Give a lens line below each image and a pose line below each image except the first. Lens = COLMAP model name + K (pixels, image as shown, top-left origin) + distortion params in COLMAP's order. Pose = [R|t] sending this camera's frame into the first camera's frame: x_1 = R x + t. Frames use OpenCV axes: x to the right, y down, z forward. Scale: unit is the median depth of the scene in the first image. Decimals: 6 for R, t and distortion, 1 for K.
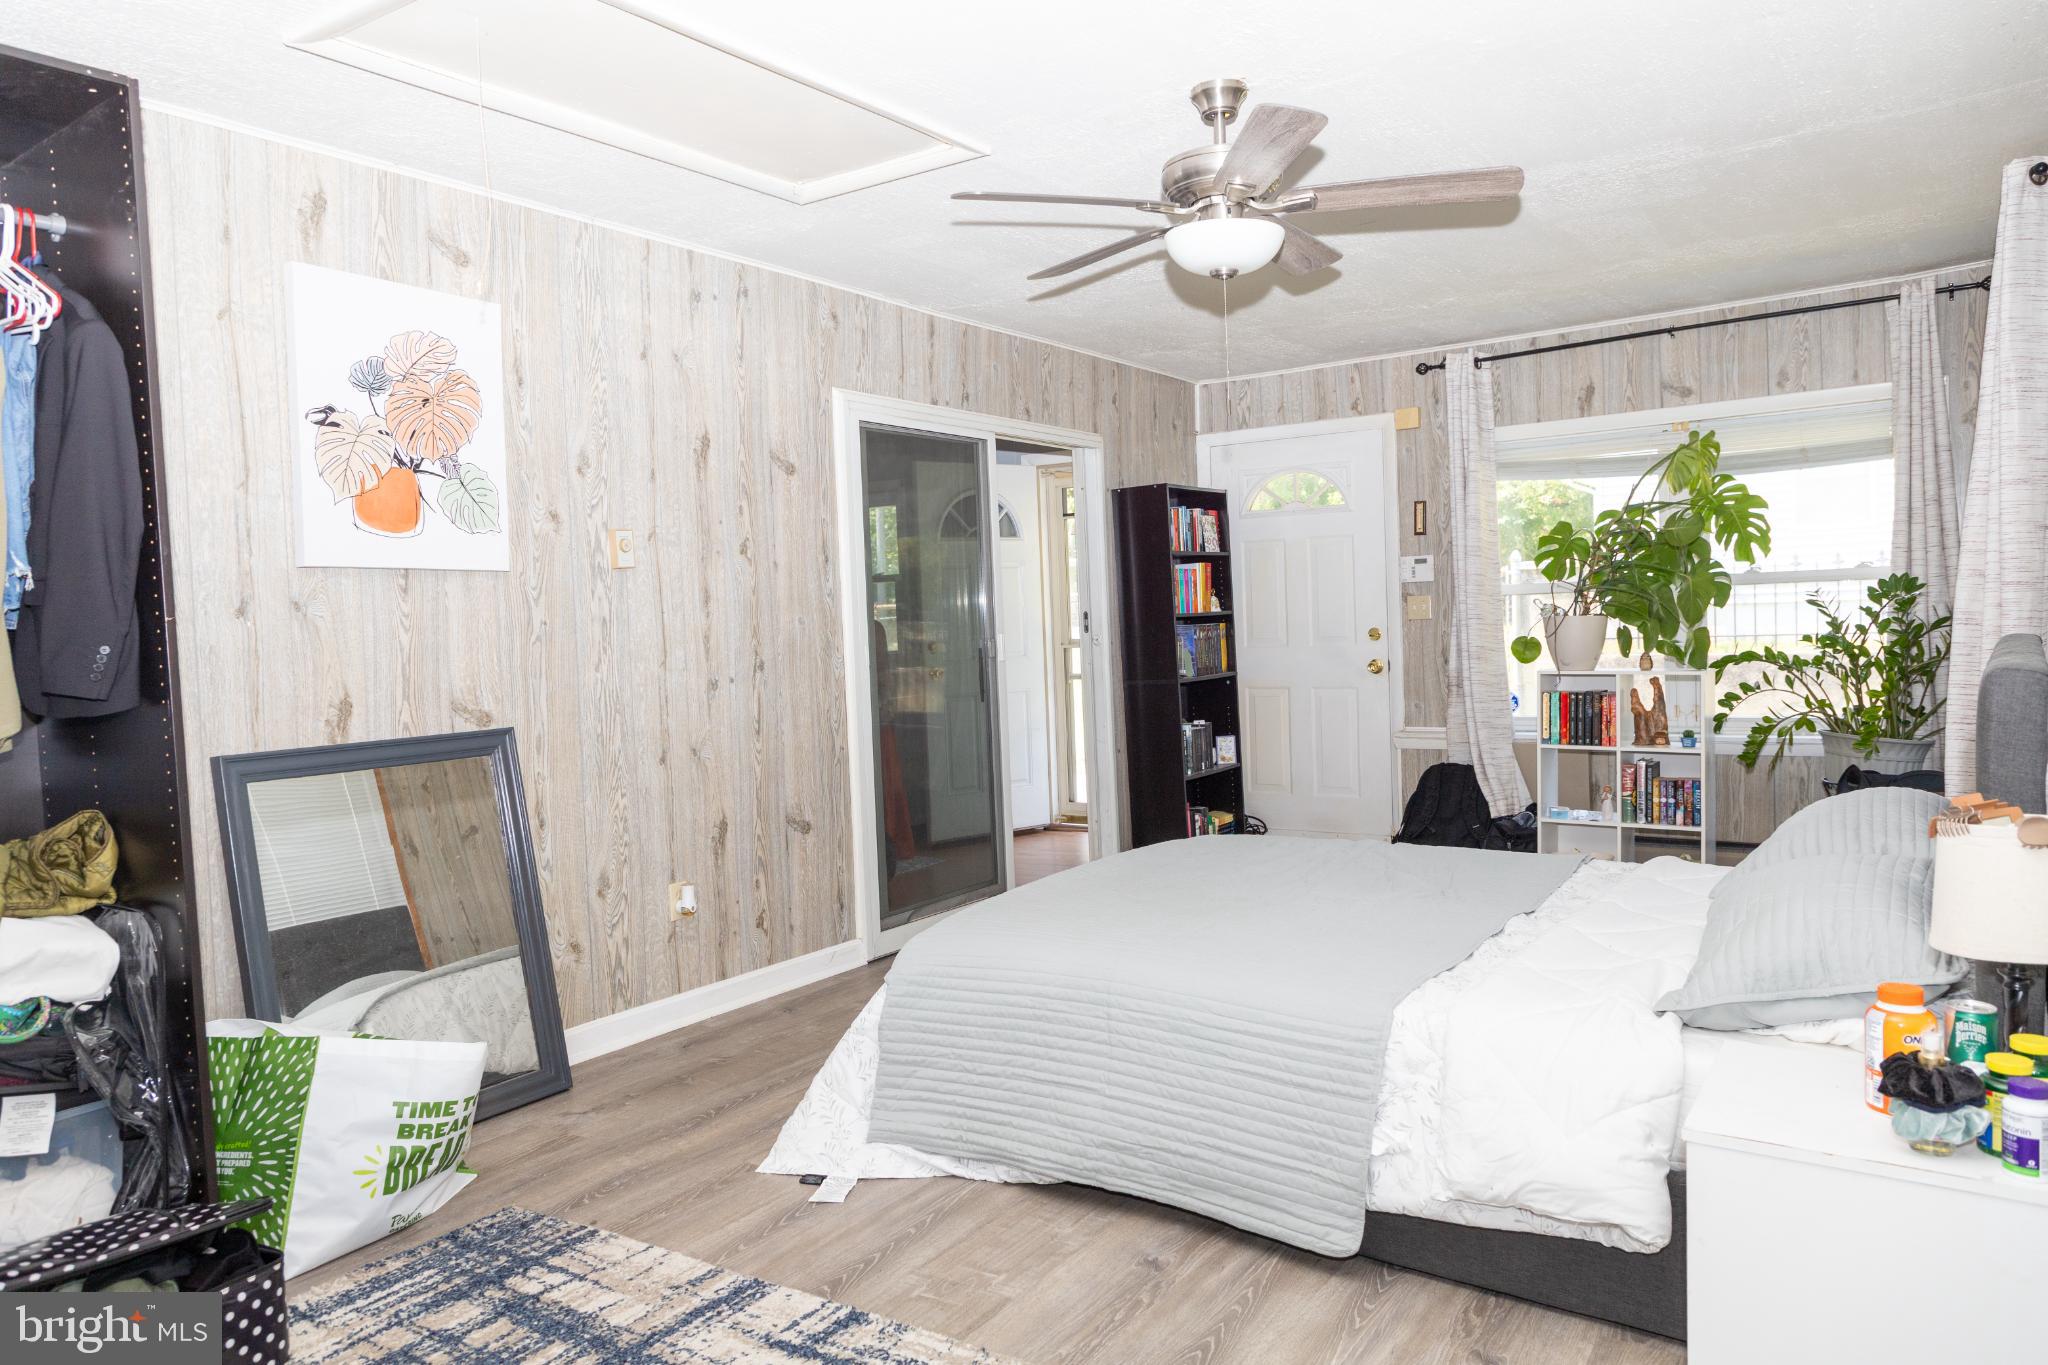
lens RADIAL K [[1387.4, 0, 1020.3], [0, 1387.4, 669.6], [0, 0, 1]] dist [-0.002167, 0.001336]
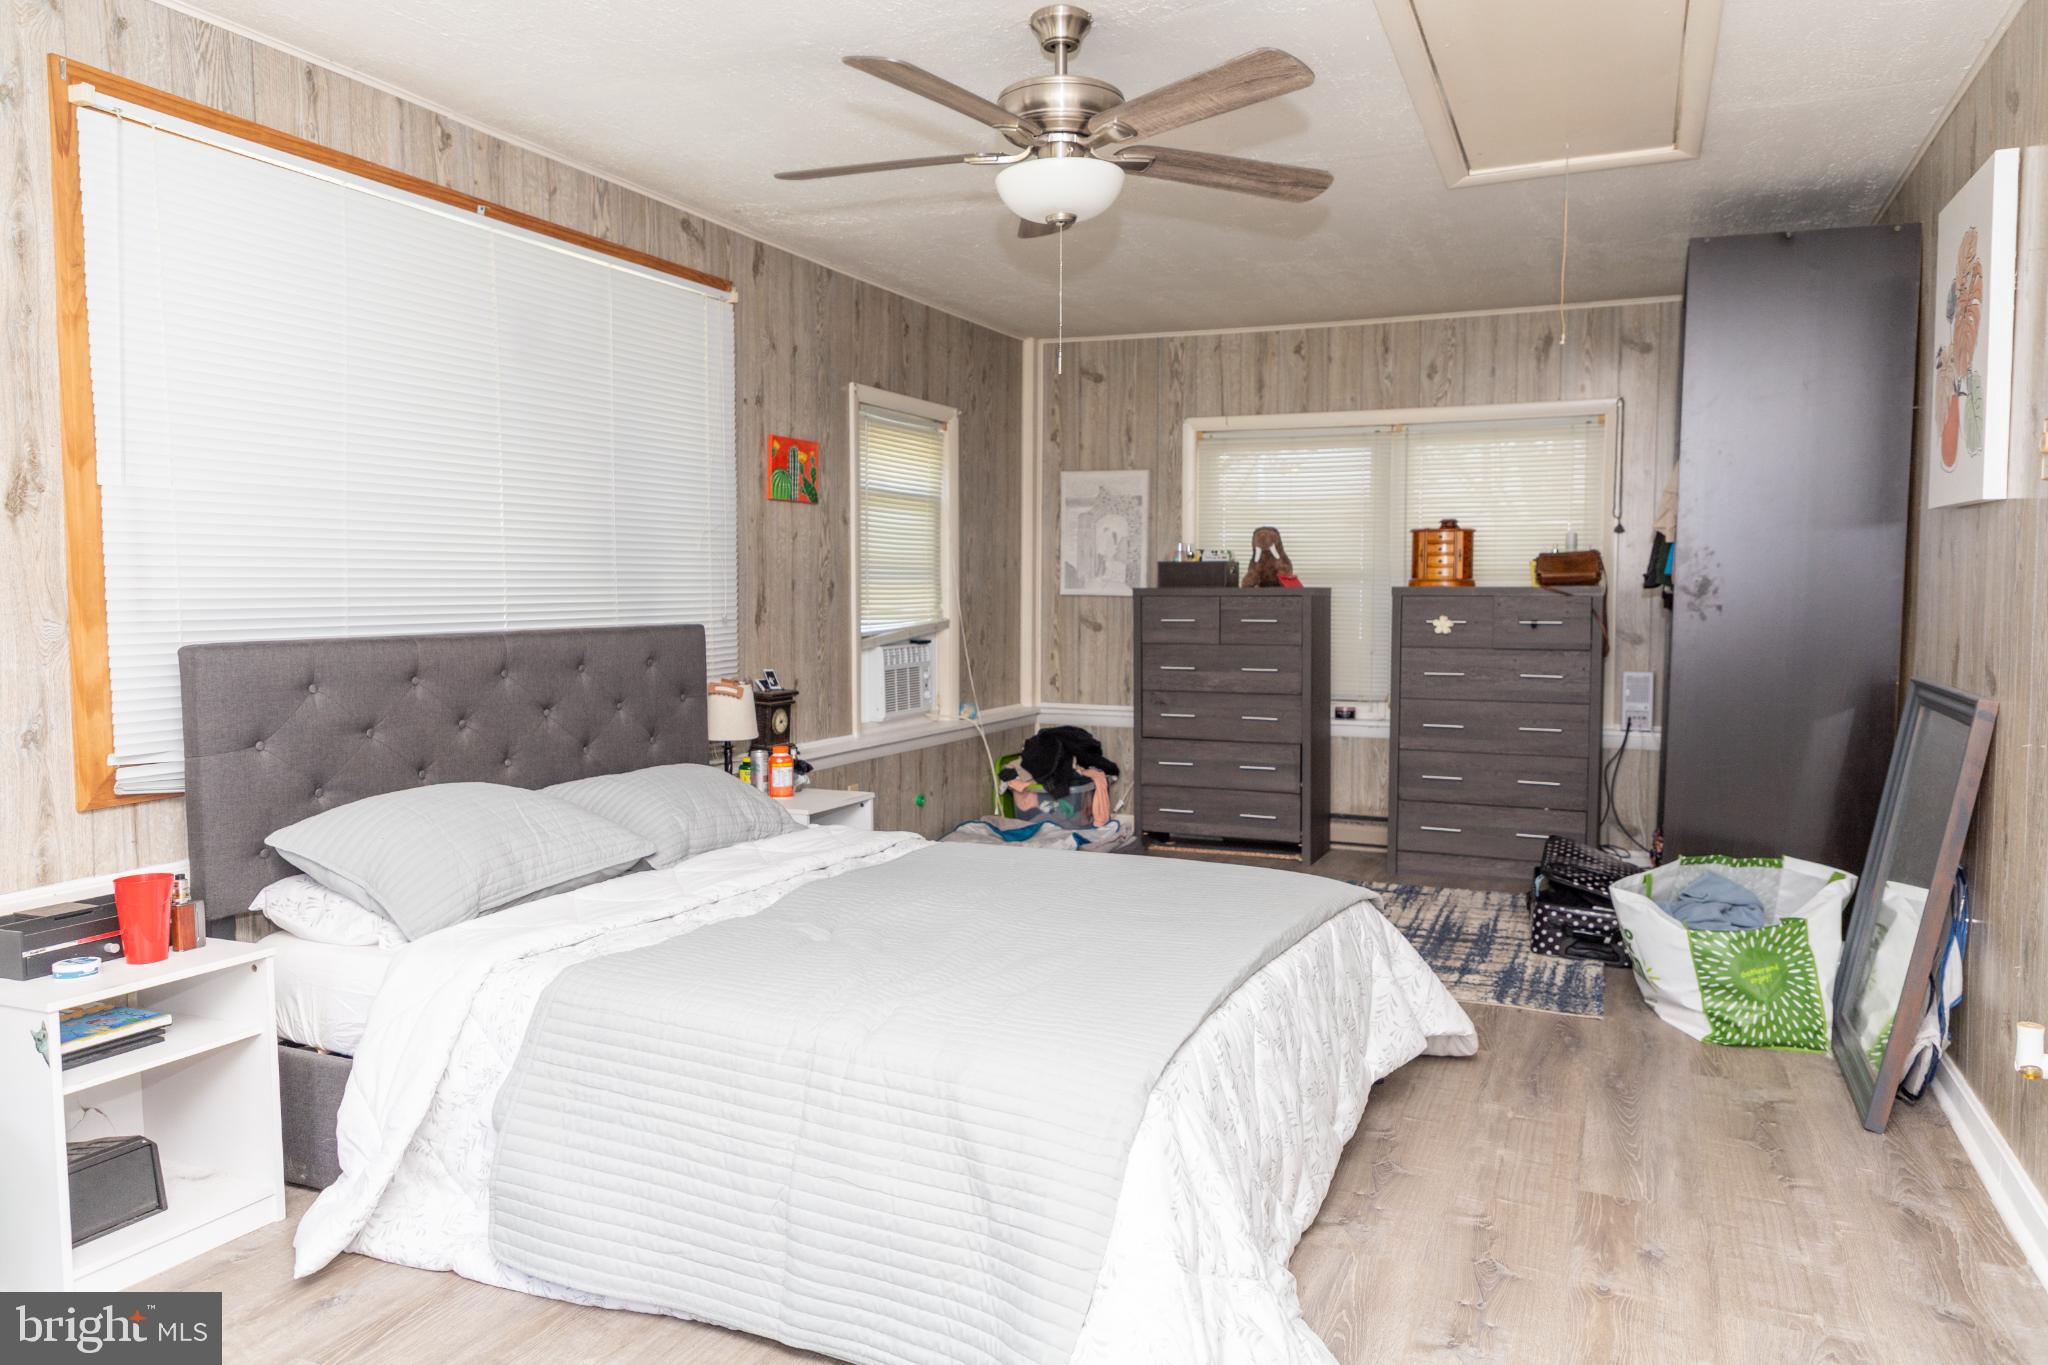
lens RADIAL K [[1387.4, 0, 1020.3], [0, 1387.4, 669.6], [0, 0, 1]] dist [-0.002167, 0.001336]
pose [[-0.981530, 0.045527, -0.185811, 0.435343], [0.023718, 0.992736, 0.117948, -0.110835], [0.189831, 0.111362, -0.975481, 2.343833]]
